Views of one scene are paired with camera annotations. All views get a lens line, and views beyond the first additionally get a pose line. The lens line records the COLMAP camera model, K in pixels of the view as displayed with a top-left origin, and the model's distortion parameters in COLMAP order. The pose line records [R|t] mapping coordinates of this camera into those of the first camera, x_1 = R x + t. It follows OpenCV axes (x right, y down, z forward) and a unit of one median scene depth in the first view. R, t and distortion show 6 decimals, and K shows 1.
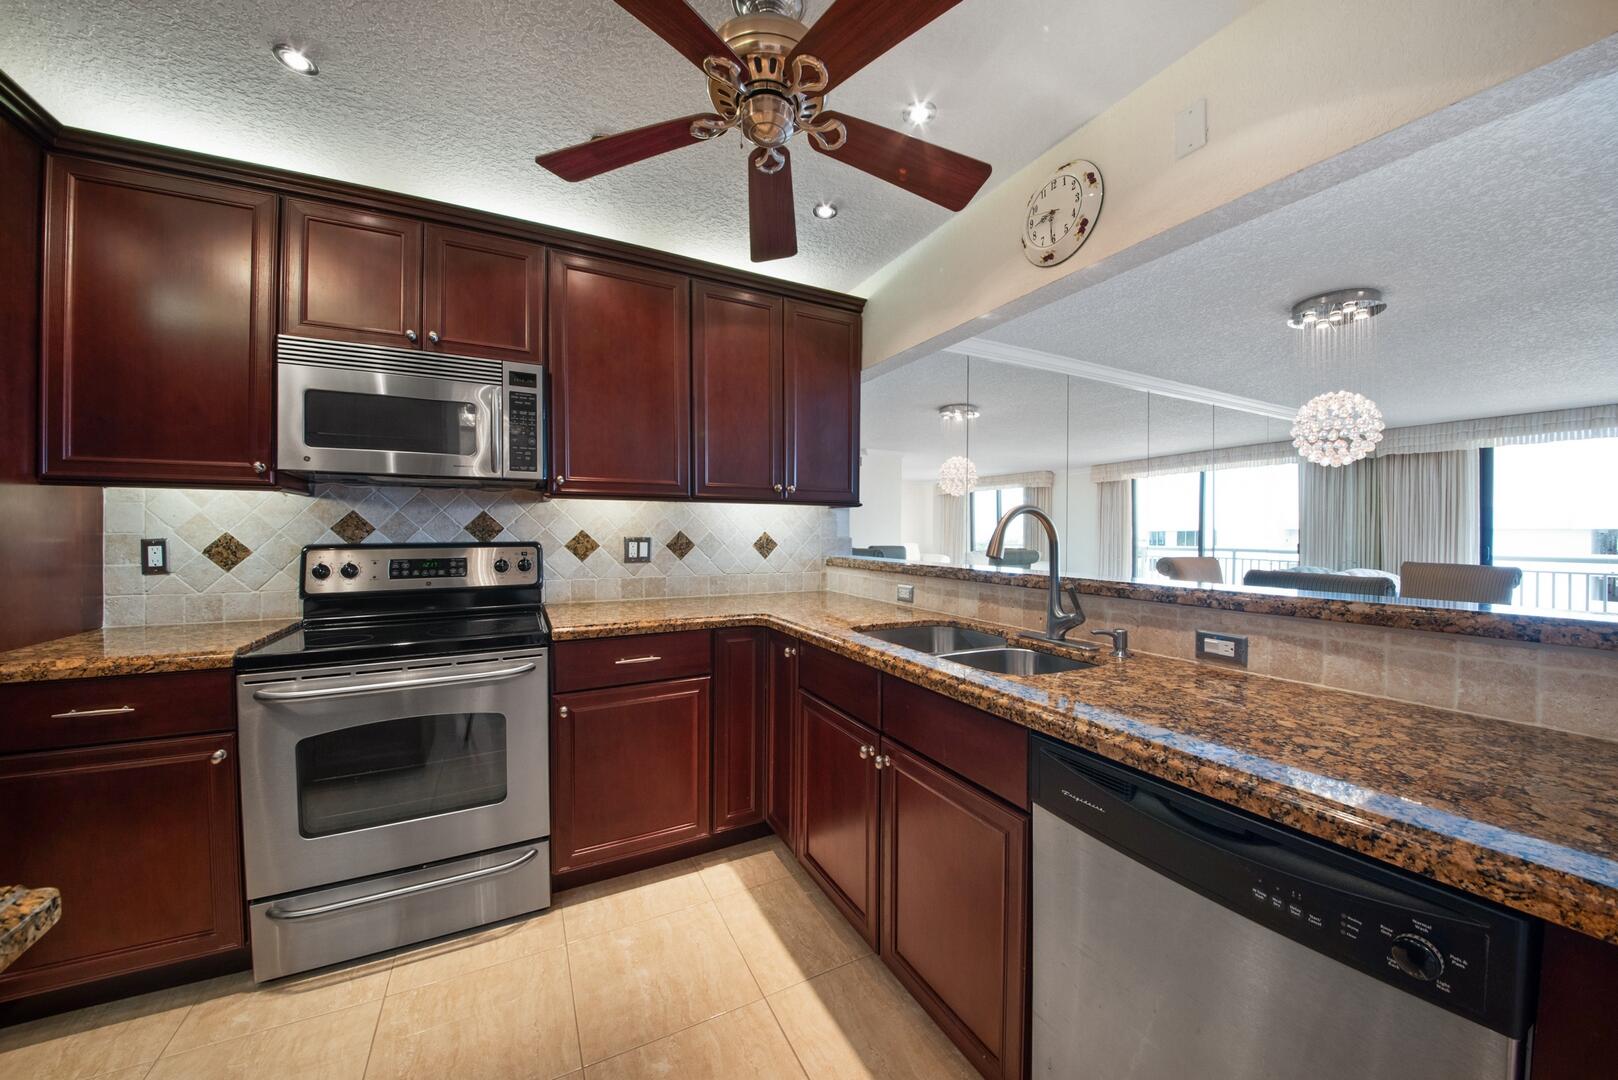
lens RADIAL K [[581.2, 0, 807.5], [0, 581.2, 542.5], [0, 0, 1]] dist [-0.005264, -0.004208]
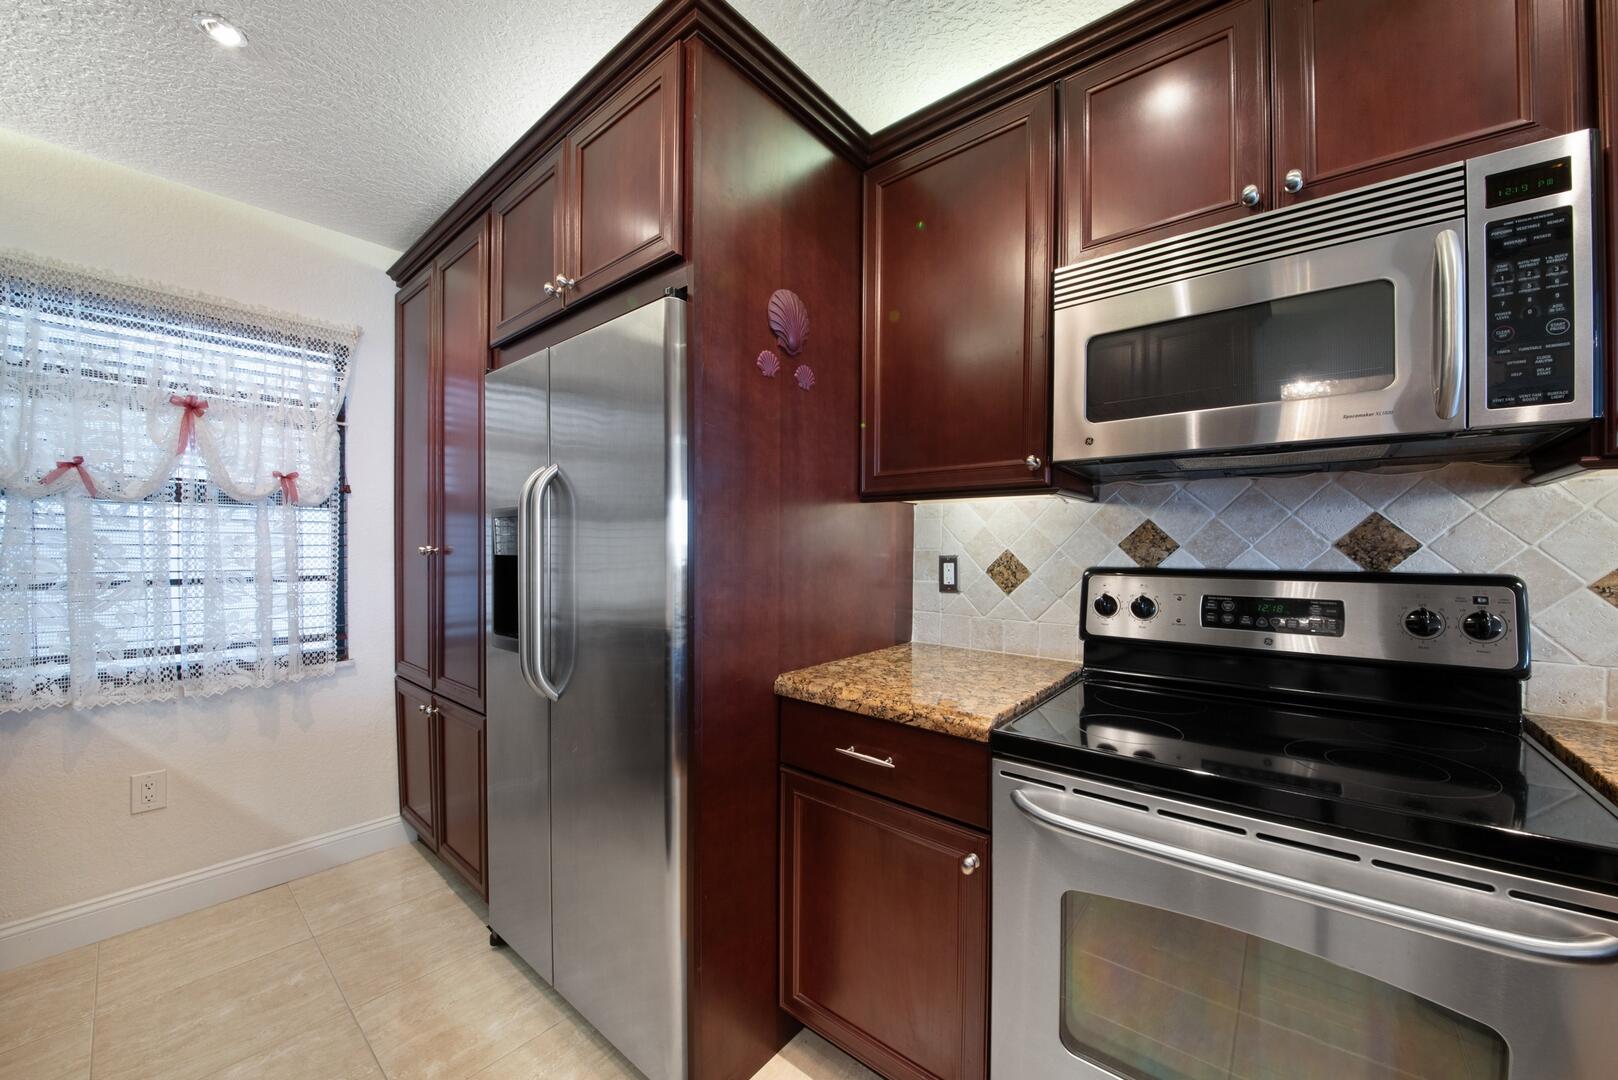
lens RADIAL K [[581.2, 0, 819.9], [0, 581.2, 548.9], [0, 0, 1]] dist [-0.005264, -0.004208]
pose [[0.390097, 0.006409, -0.920752, -0.331820], [-0.020104, 0.999797, -0.001558, -0.012149], [0.920554, 0.019118, 0.390146, 0.408620]]
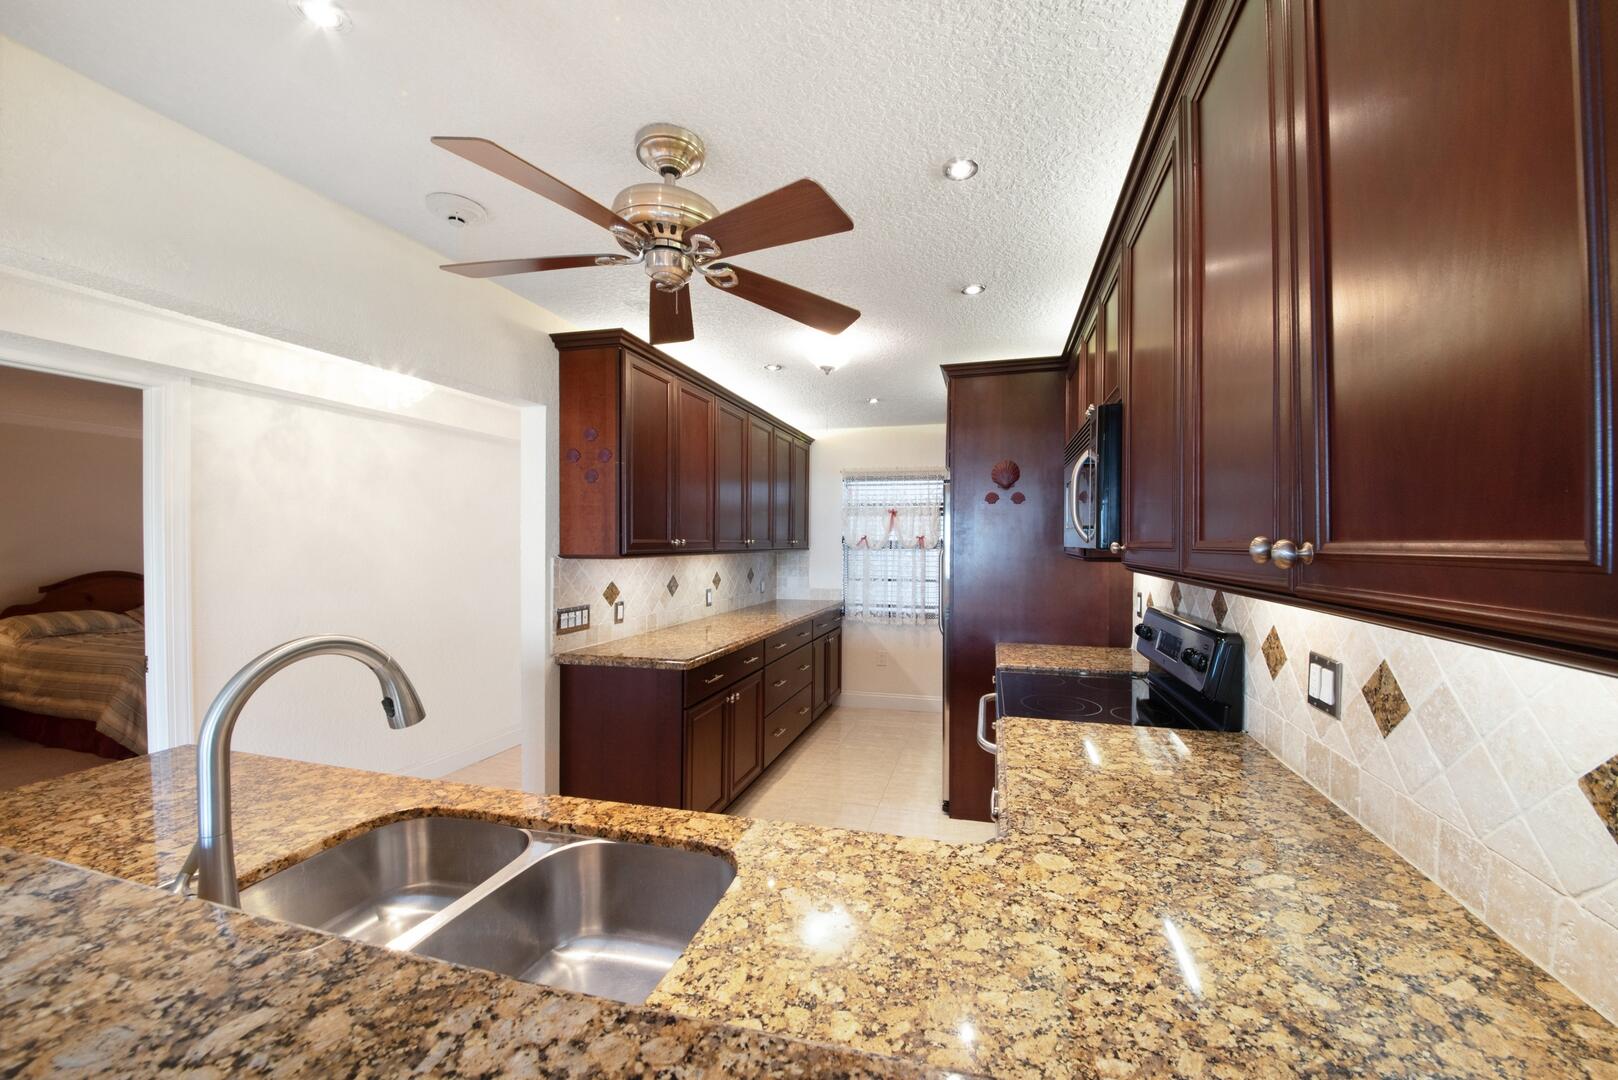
lens RADIAL K [[581.2, 0, 876.4], [0, 581.2, 538.7], [0, 0, 1]] dist [-0.005264, -0.004208]
pose [[-0.634886, -0.009461, -0.772548, 0.384234], [-0.020914, 0.999769, 0.004944, -0.130383], [0.772323, 0.019296, -0.634937, 1.376683]]
